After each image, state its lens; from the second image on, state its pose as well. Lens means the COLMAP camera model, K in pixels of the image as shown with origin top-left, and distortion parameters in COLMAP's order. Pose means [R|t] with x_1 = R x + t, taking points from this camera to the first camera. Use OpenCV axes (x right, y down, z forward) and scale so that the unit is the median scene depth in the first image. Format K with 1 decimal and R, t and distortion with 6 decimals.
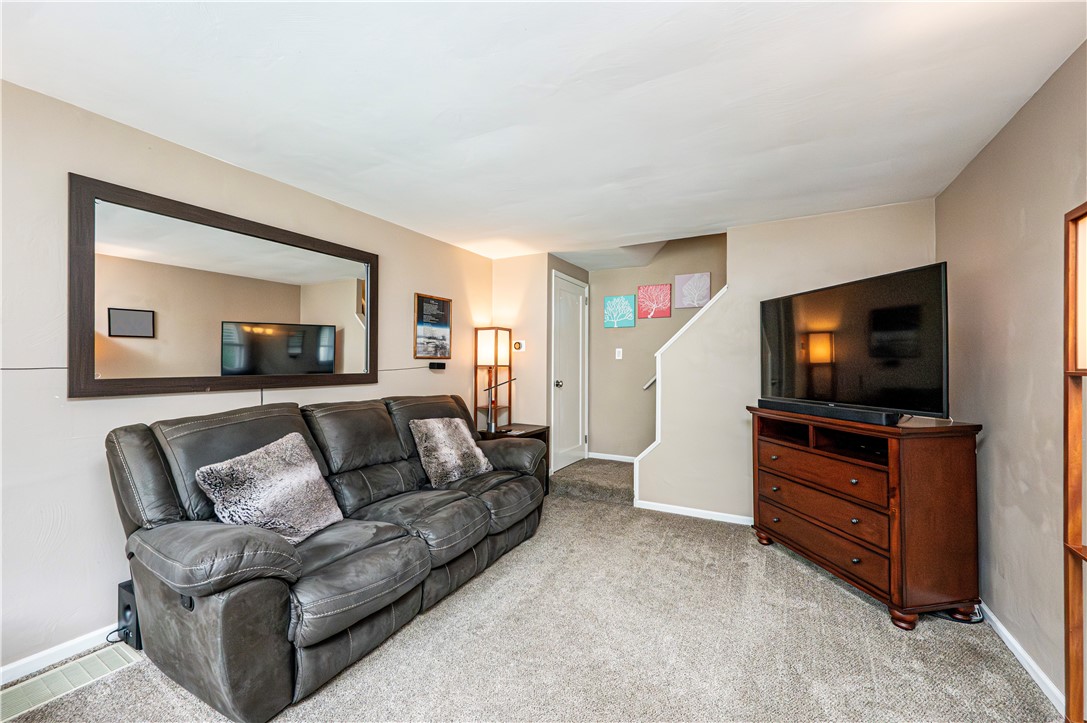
lens RADIAL K [[428.4, 0, 556.1], [0, 428.4, 357.4], [0, 0, 1]] dist [0.001129, -0.000781]
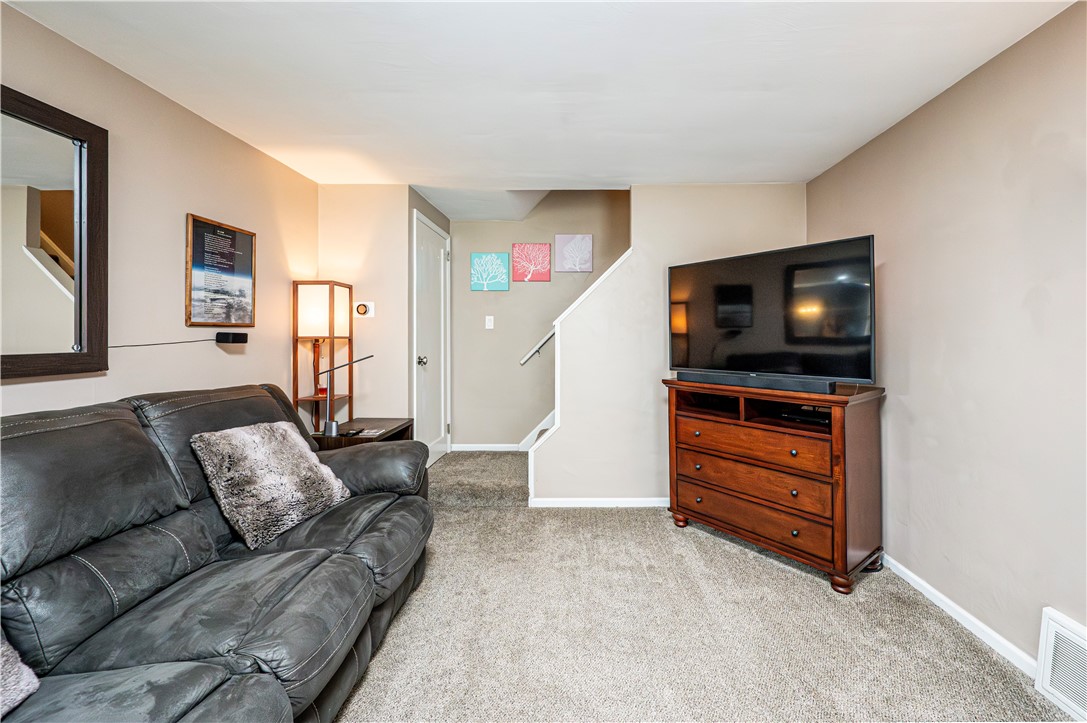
lens RADIAL K [[428.4, 0, 555.7], [0, 428.4, 335.0], [0, 0, 1]] dist [0.001129, -0.000781]
pose [[0.887274, -0.002245, 0.461237, -0.171542], [-0.002994, 0.999939, 0.010626, 0.008846], [-0.461233, -0.010809, 0.887213, 0.277206]]
